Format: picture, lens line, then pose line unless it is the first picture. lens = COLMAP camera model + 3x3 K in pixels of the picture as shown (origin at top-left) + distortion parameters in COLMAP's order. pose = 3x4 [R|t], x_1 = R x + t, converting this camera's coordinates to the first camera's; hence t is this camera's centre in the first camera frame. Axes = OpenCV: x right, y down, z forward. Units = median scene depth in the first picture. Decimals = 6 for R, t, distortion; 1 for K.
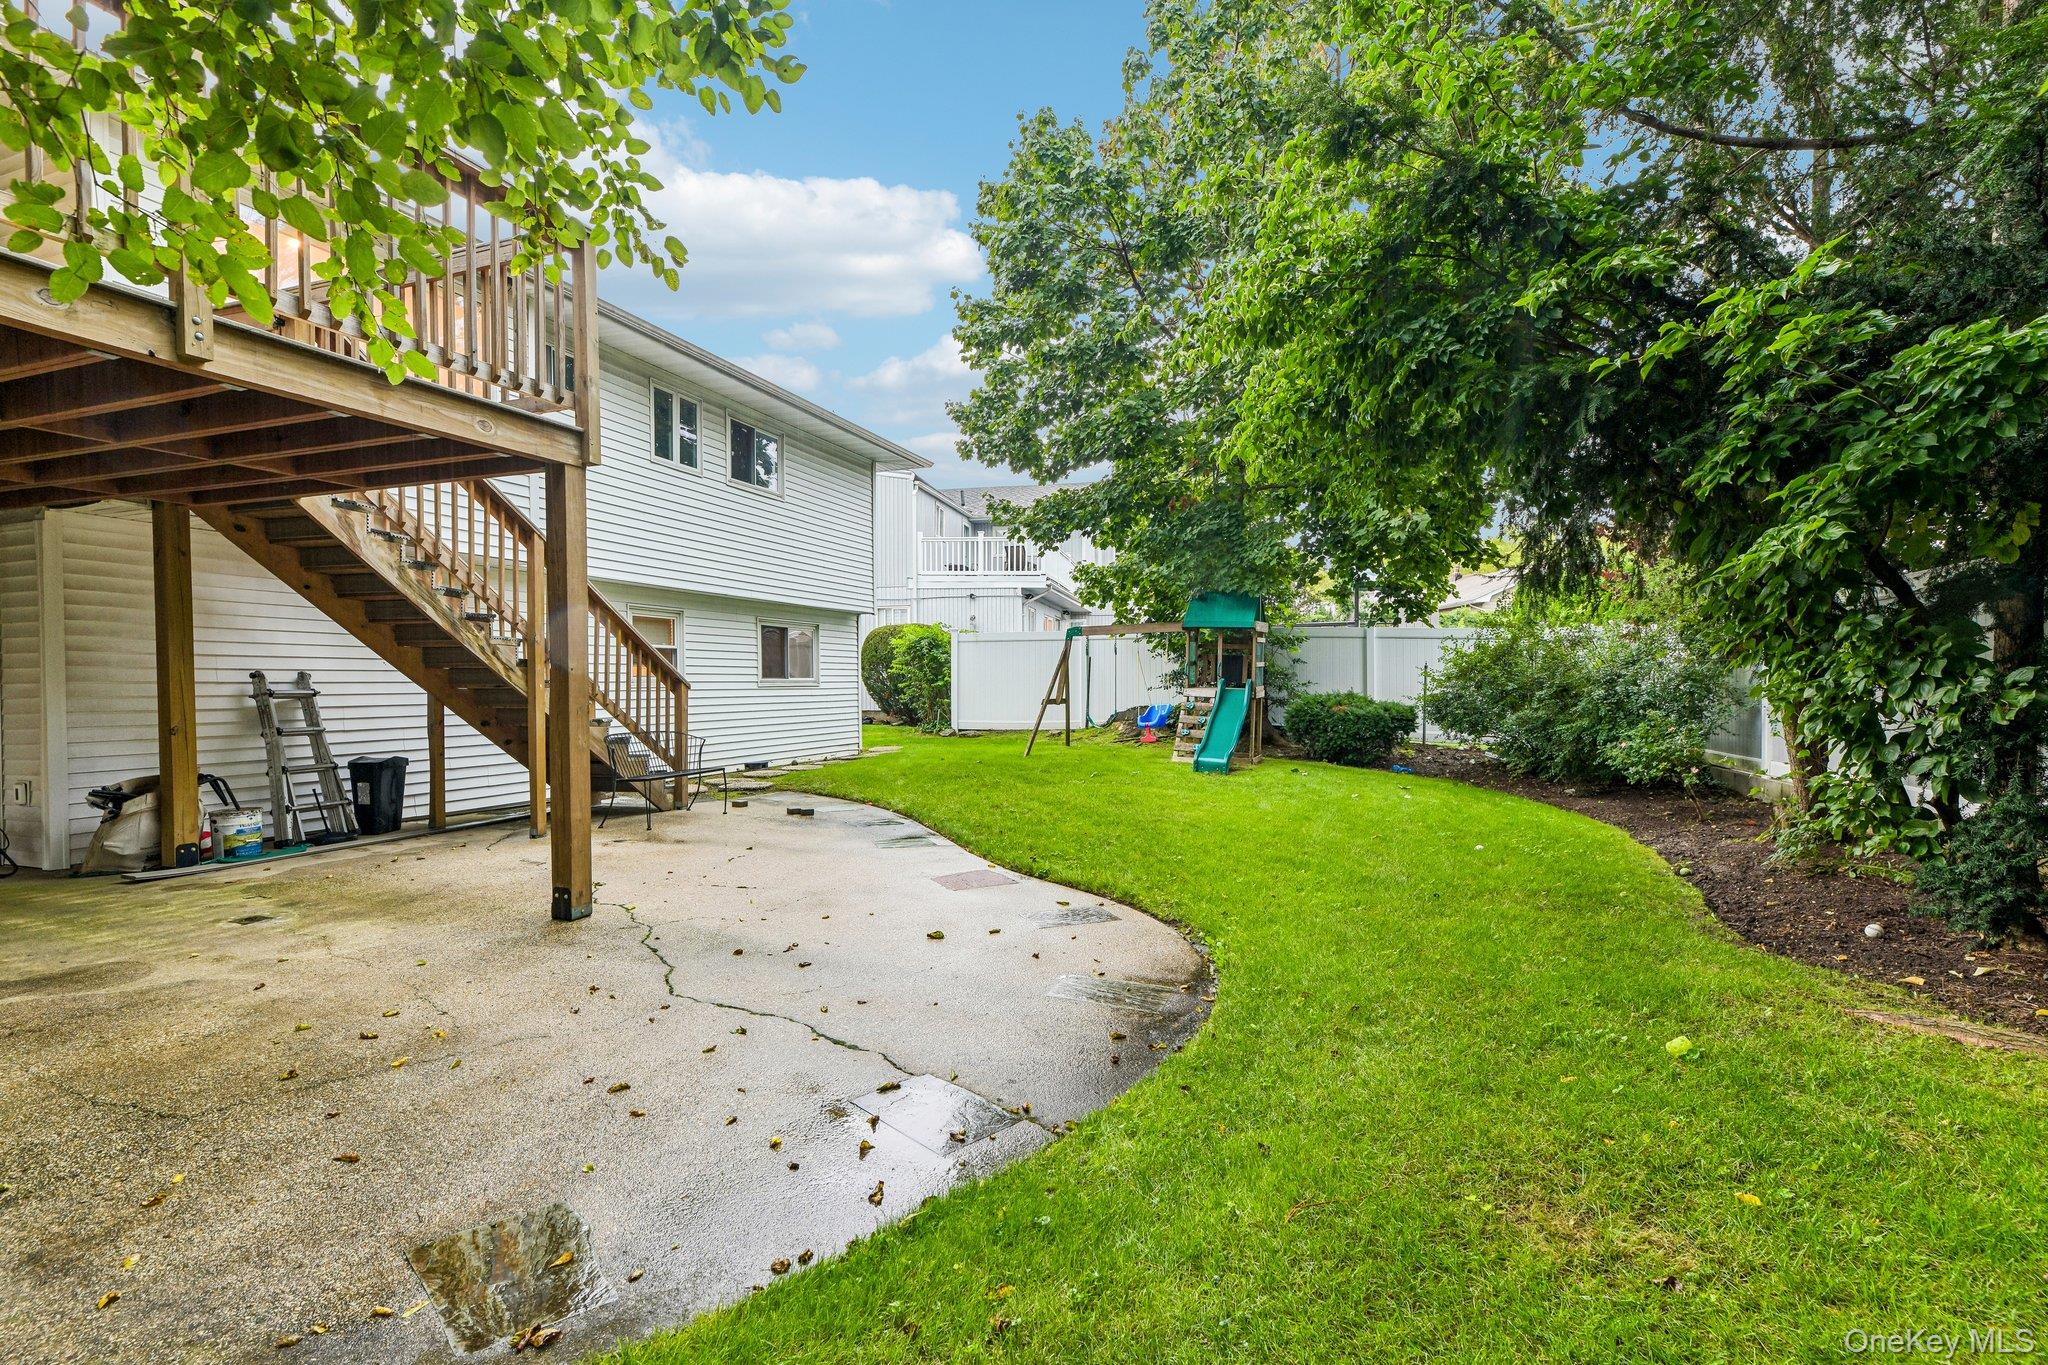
lens RADIAL K [[951.2, 0, 1031.1], [0, 951.2, 697.9], [0, 0, 1]] dist [-0.001778, -0.000229]
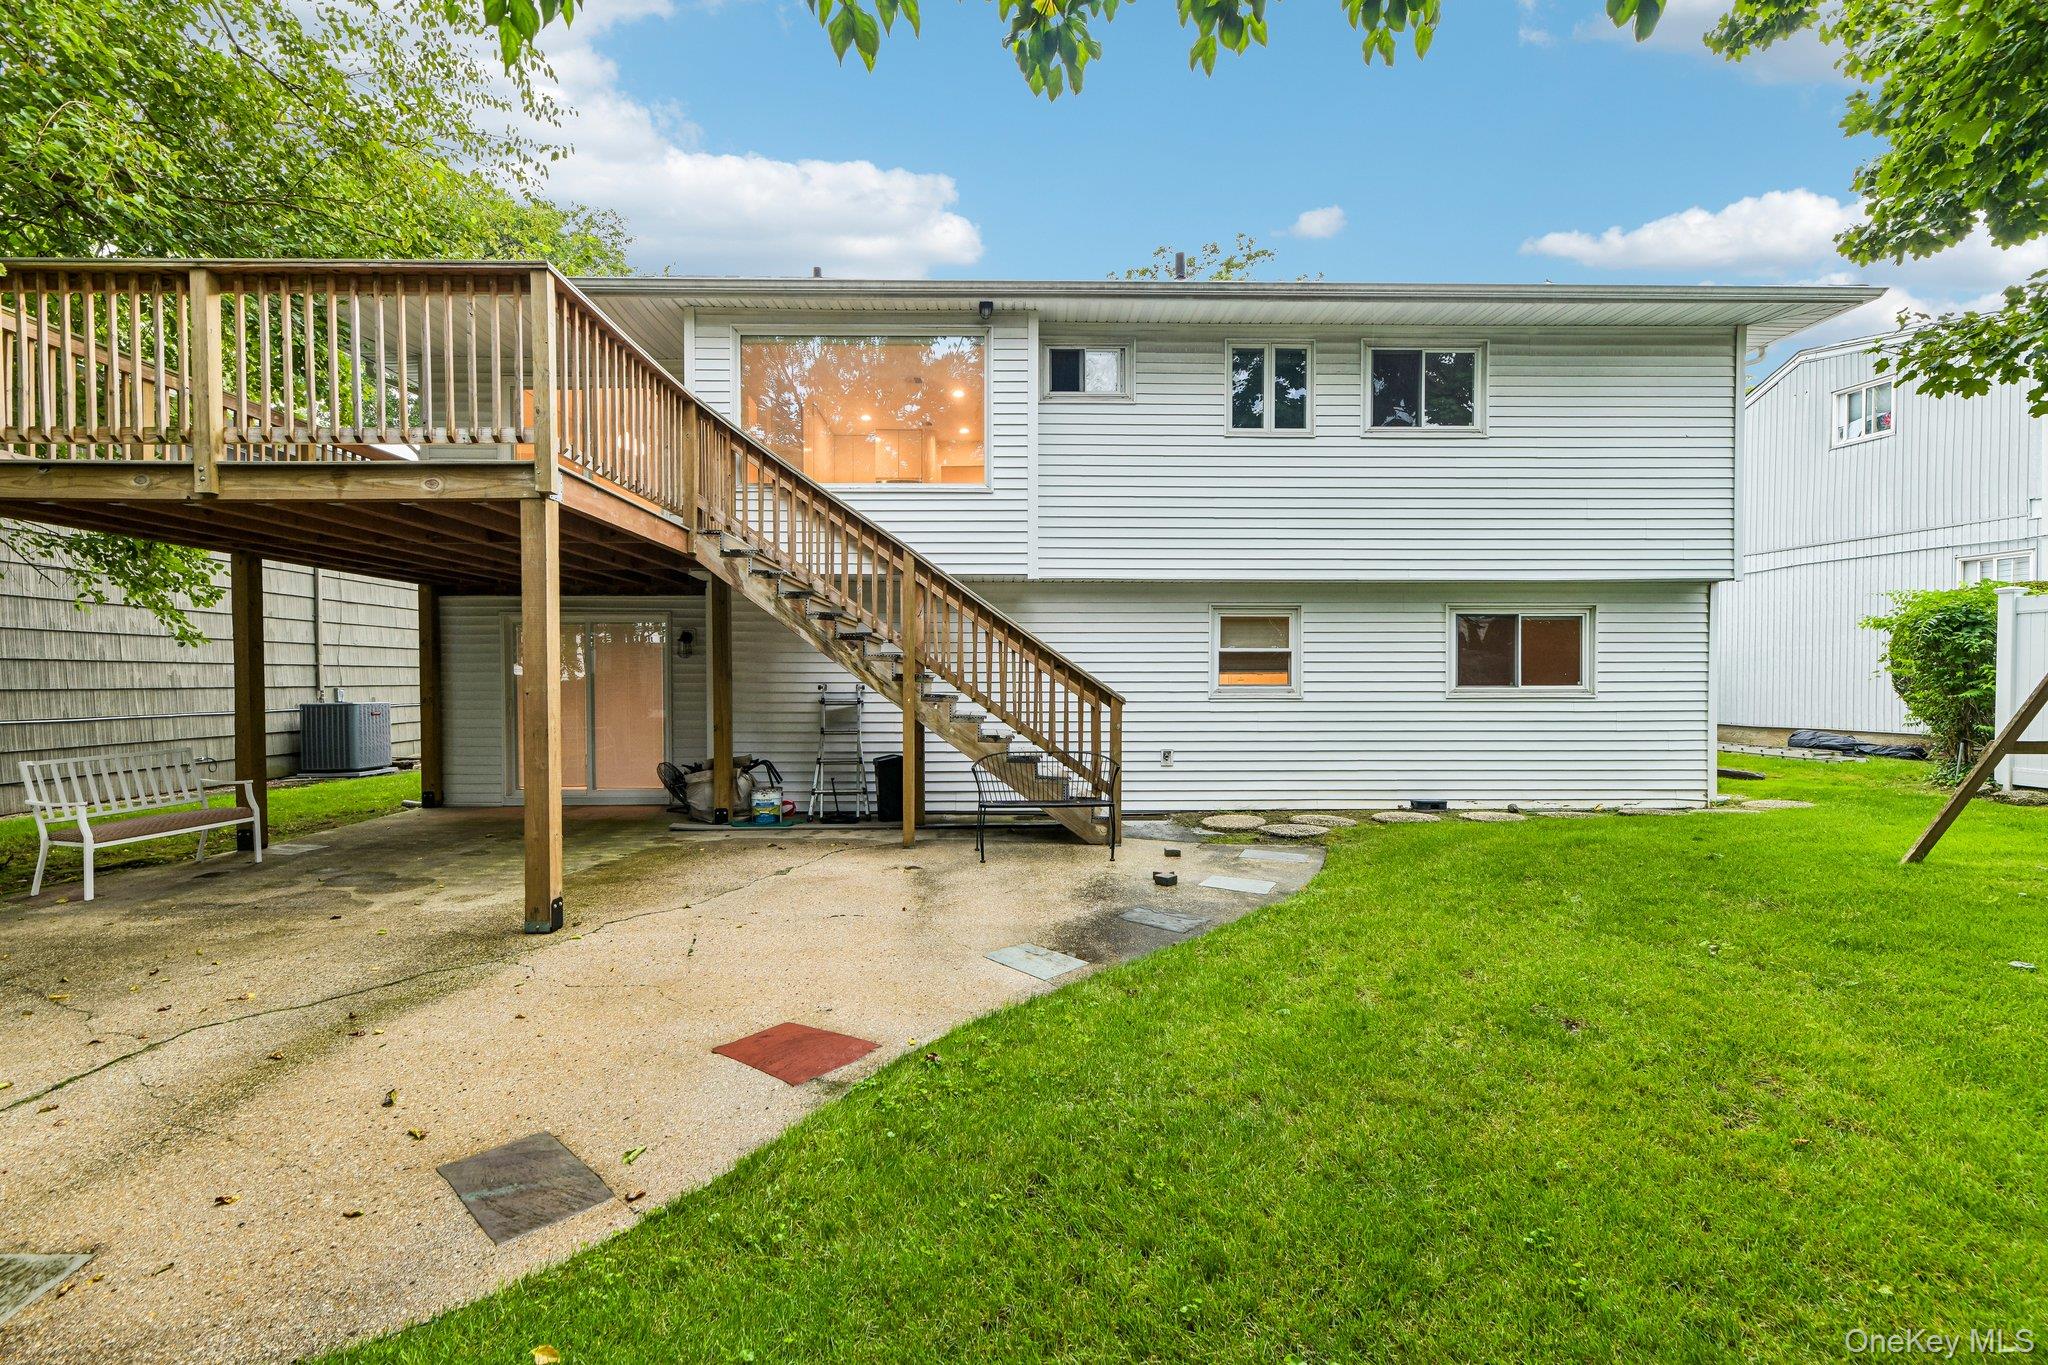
lens RADIAL K [[905.8, 0, 1024.0], [0, 905.8, 682.5], [0, 0, 1]] dist [0.008919, 0.000045]
pose [[0.360596, 0.007027, -0.932696, 0.438368], [-0.015785, 0.999874, 0.001430, -0.034917], [0.932589, 0.014207, 0.360662, 0.775030]]
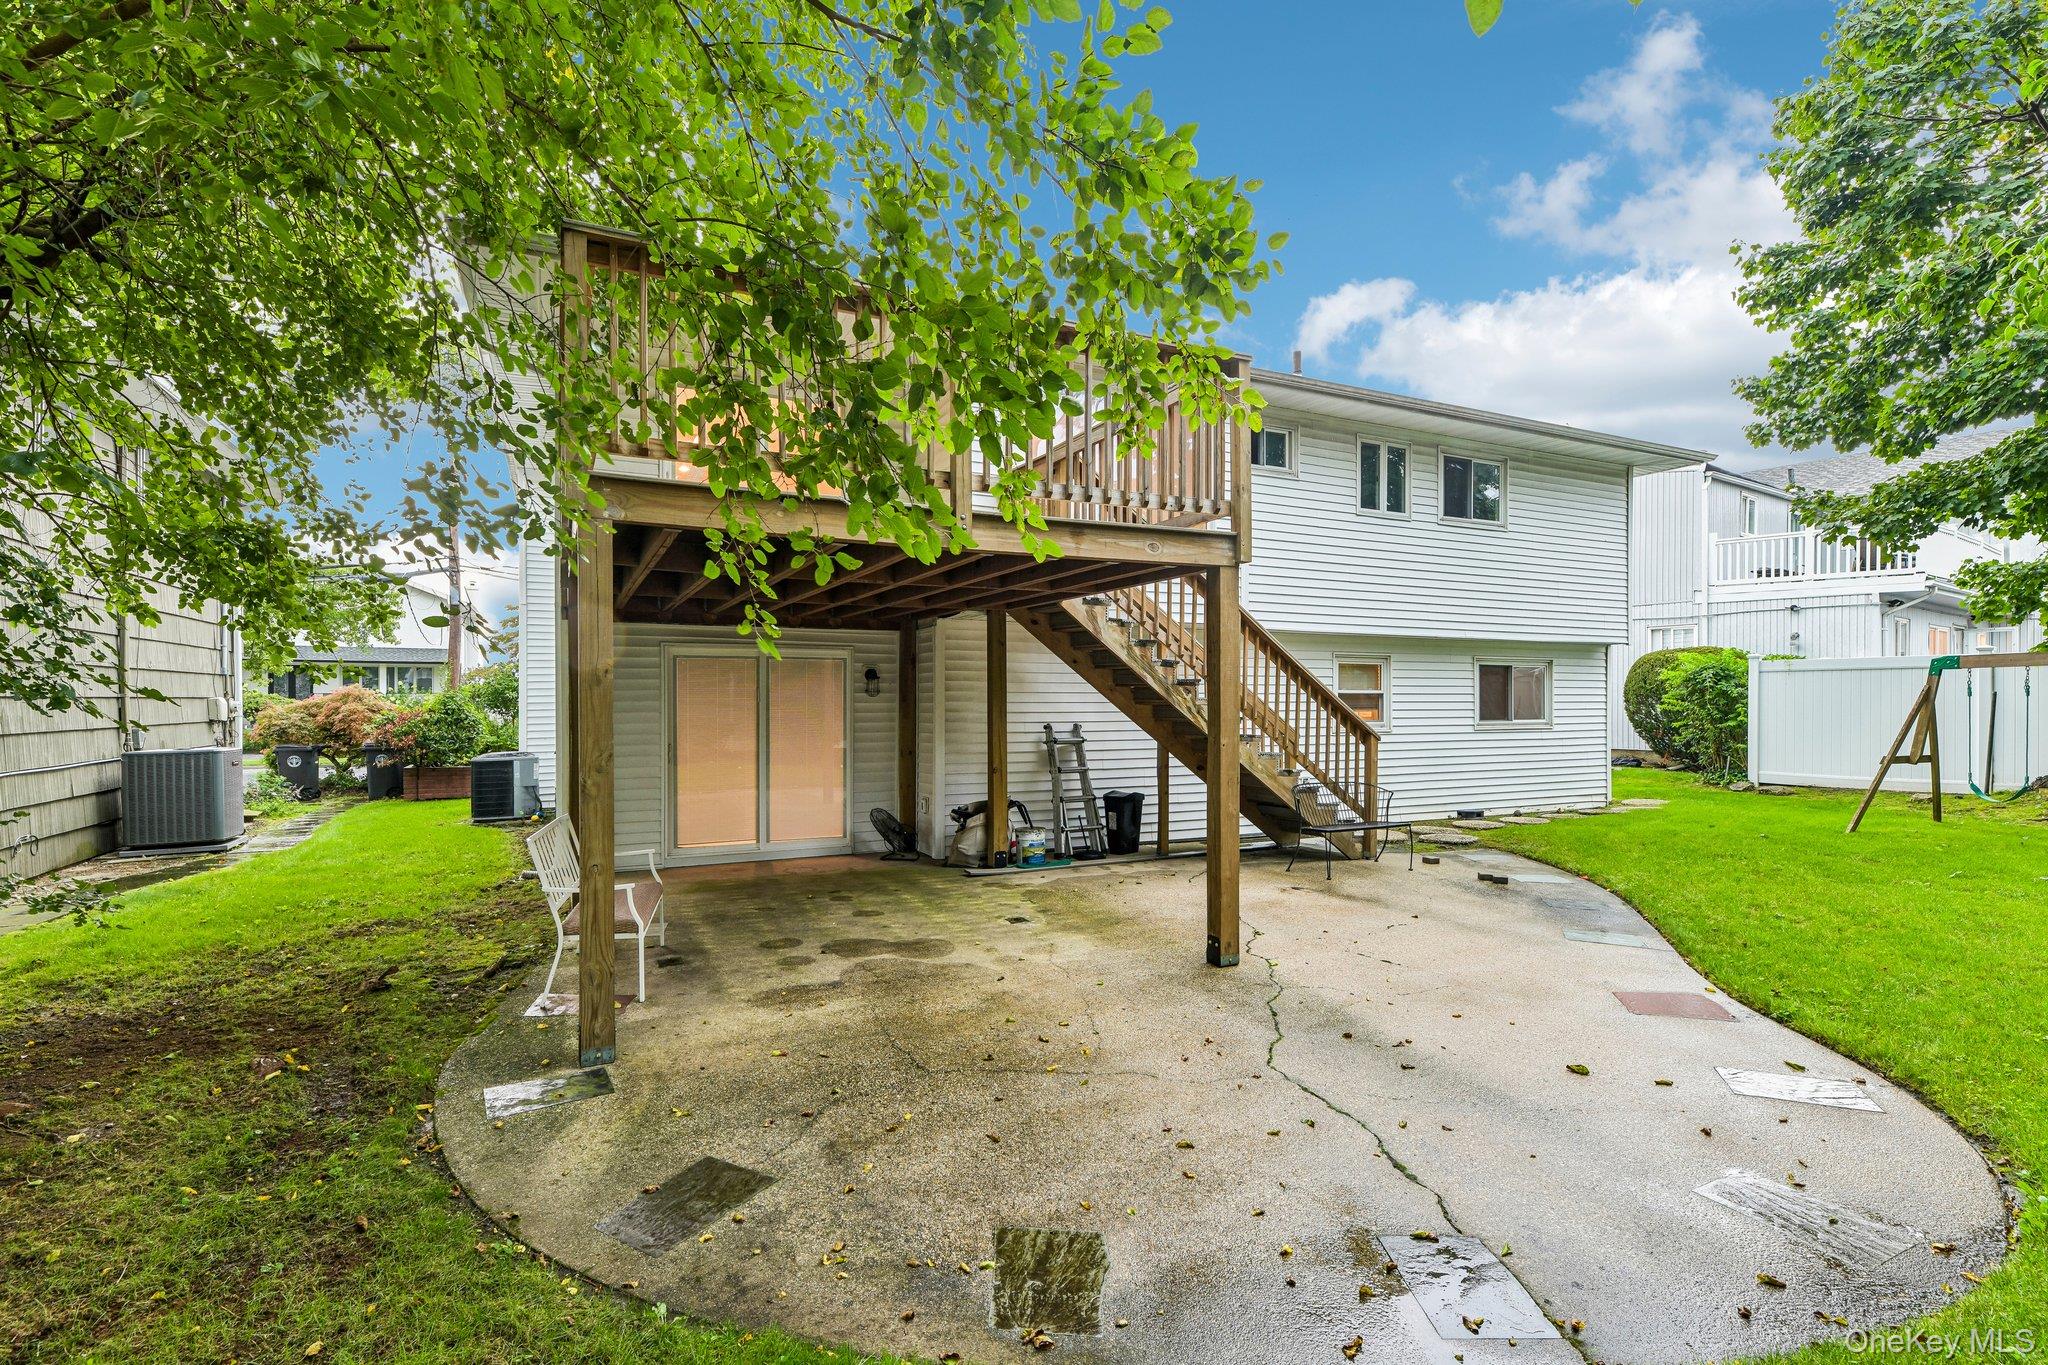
lens RADIAL K [[955.6, 0, 1024.6], [0, 955.6, 698.9], [0, 0, 1]] dist [0.012488, -0.008579]
pose [[0.717792, 0.004839, -0.696241, 0.096154], [-0.015226, 0.999846, -0.008748, -0.048744], [0.696091, 0.016880, 0.717755, 0.008032]]
